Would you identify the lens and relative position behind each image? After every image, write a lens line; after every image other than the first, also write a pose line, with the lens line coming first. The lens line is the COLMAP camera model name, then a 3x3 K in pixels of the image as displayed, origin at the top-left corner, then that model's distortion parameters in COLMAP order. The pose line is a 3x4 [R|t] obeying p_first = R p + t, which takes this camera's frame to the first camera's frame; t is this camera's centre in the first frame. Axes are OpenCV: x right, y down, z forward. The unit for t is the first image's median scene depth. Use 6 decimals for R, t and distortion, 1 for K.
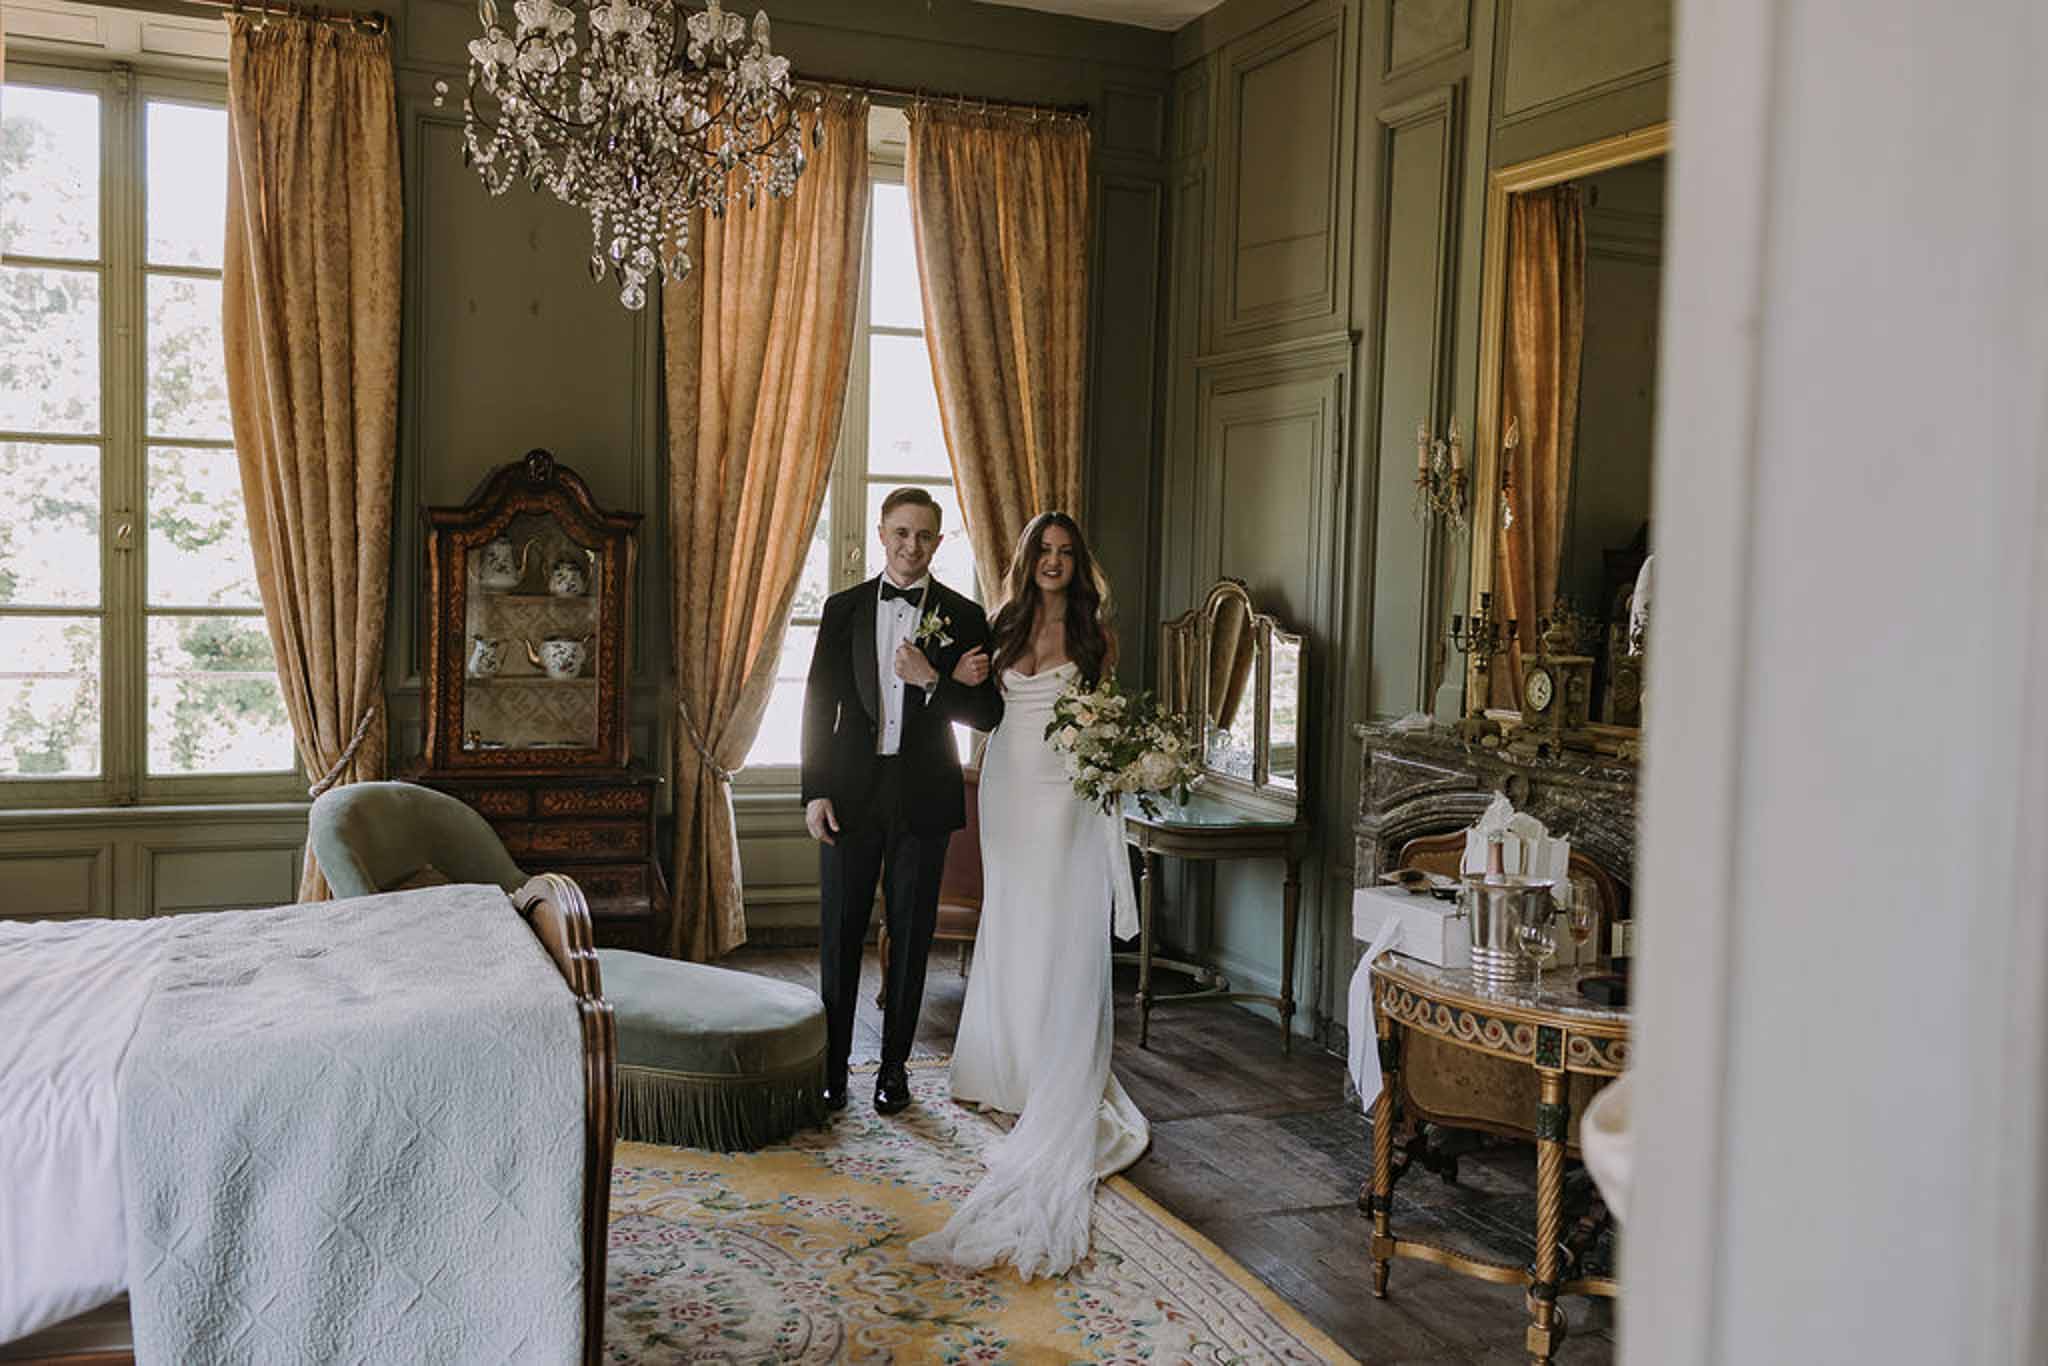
lens RADIAL K [[1954.1, 0, 1024.0], [0, 1954.1, 683.0], [0, 0, 1]] dist [0.002637, -0.009654]
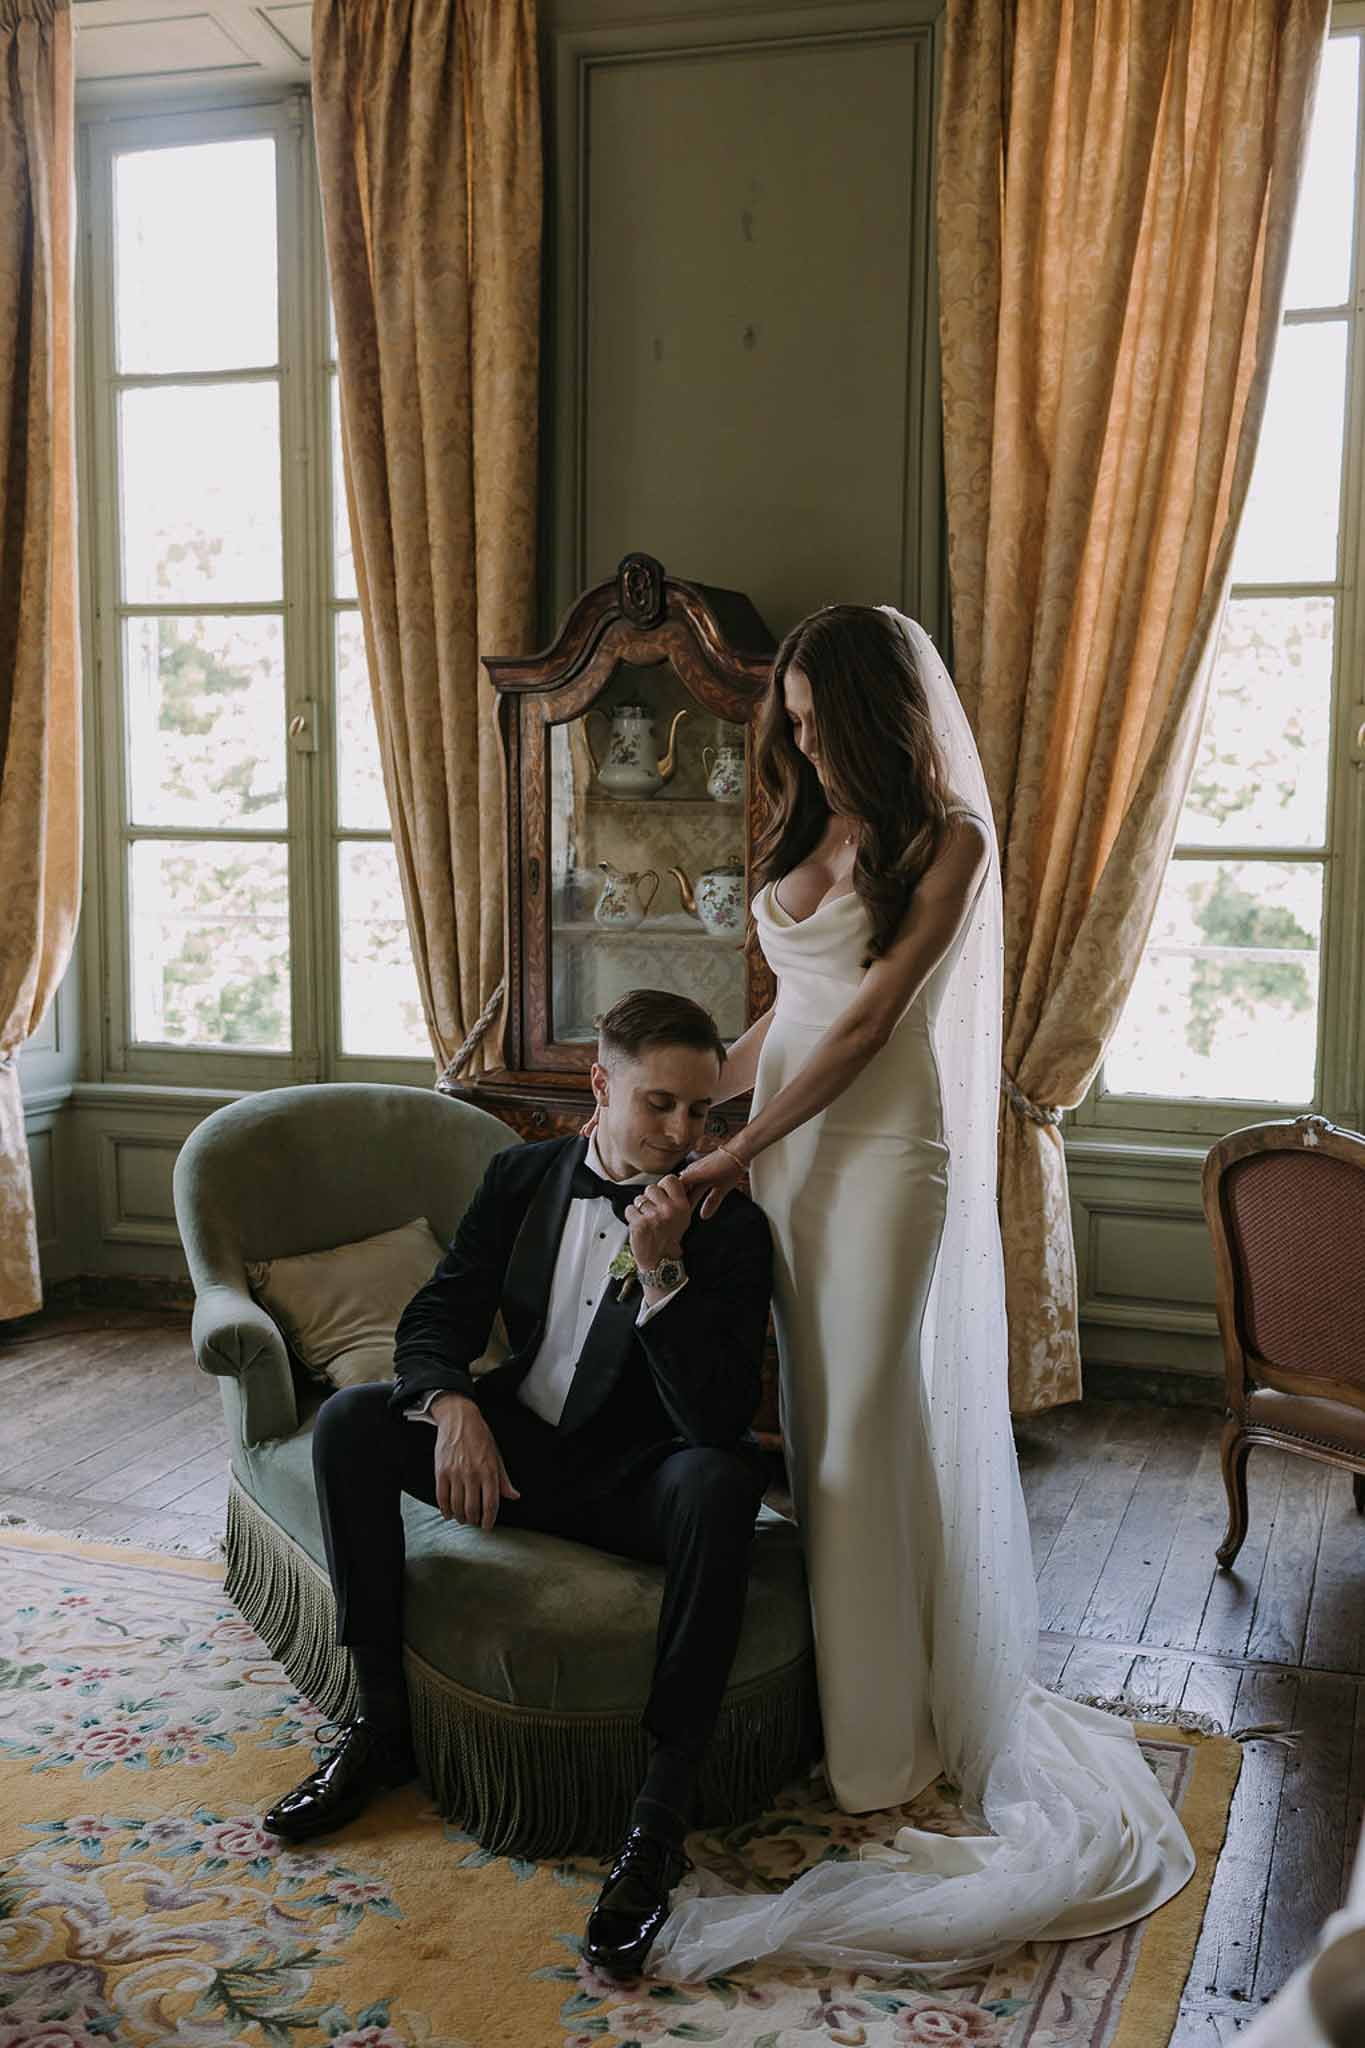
lens RADIAL K [[2094.7, 0, 704.9], [0, 2094.7, 1047.4], [0, 0, 1]] dist [0.014022, -0.007897]
pose [[0.756396, 0.056191, -0.651696, 0.181761], [-0.032543, 0.998302, 0.048306, 0.001097], [0.653304, -0.015330, 0.756940, 0.472421]]
